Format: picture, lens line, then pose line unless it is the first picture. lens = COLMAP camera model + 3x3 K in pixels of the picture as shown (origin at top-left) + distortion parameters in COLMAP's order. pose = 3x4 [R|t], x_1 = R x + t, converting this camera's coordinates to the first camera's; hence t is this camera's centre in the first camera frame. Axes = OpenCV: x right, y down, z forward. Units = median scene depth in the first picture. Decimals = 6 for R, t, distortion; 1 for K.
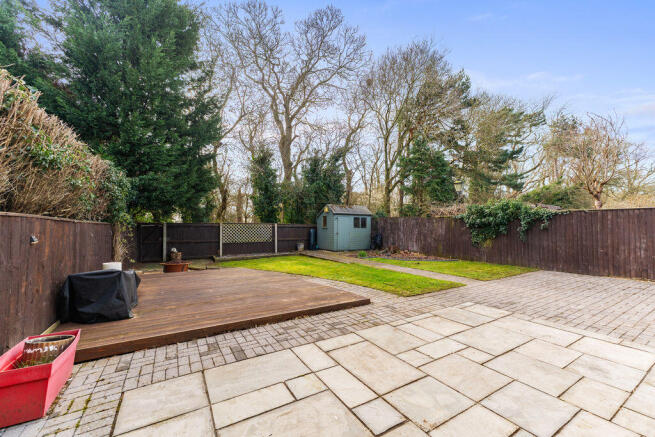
lens RADIAL K [[259.3, 0, 326.6], [0, 259.3, 221.8], [0, 0, 1]] dist [-0.001125, -0.000145]
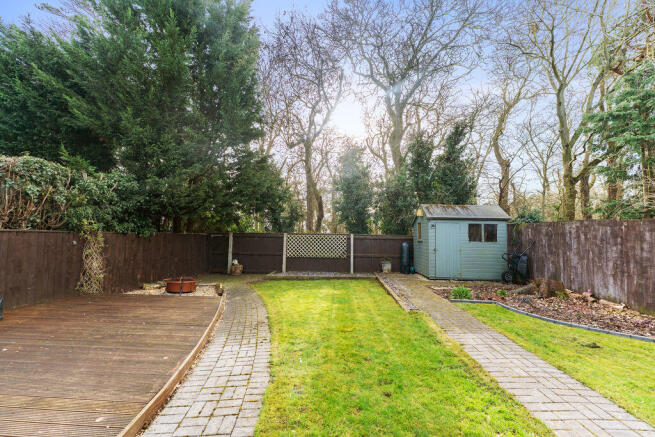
lens RADIAL K [[259.3, 0, 326.6], [0, 259.3, 221.8], [0, 0, 1]] dist [-0.001125, -0.000145]
pose [[0.833583, -0.024169, -0.551865, 0.163743], [-0.001013, 0.998974, -0.045280, 0.005342], [0.552393, 0.038304, 0.832703, 0.328358]]
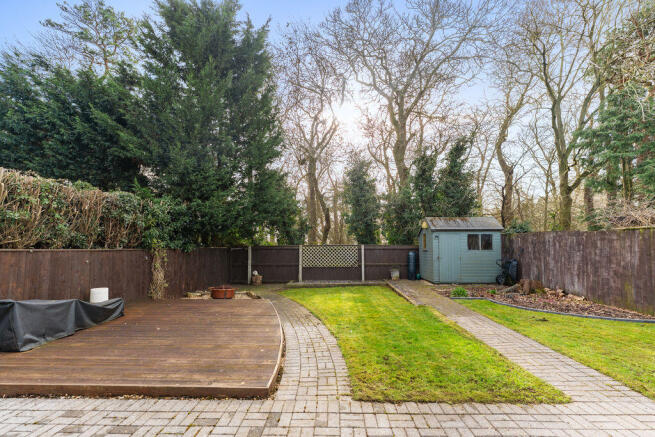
lens RADIAL K [[283.9, 0, 326.6], [0, 283.9, 235.0], [0, 0, 1]] dist [-0.000100, -0.000024]
pose [[0.842173, -0.029881, -0.538379, 0.196248], [0.018718, 0.999482, -0.026193, -0.003090], [0.538882, 0.011982, 0.842296, 0.180786]]
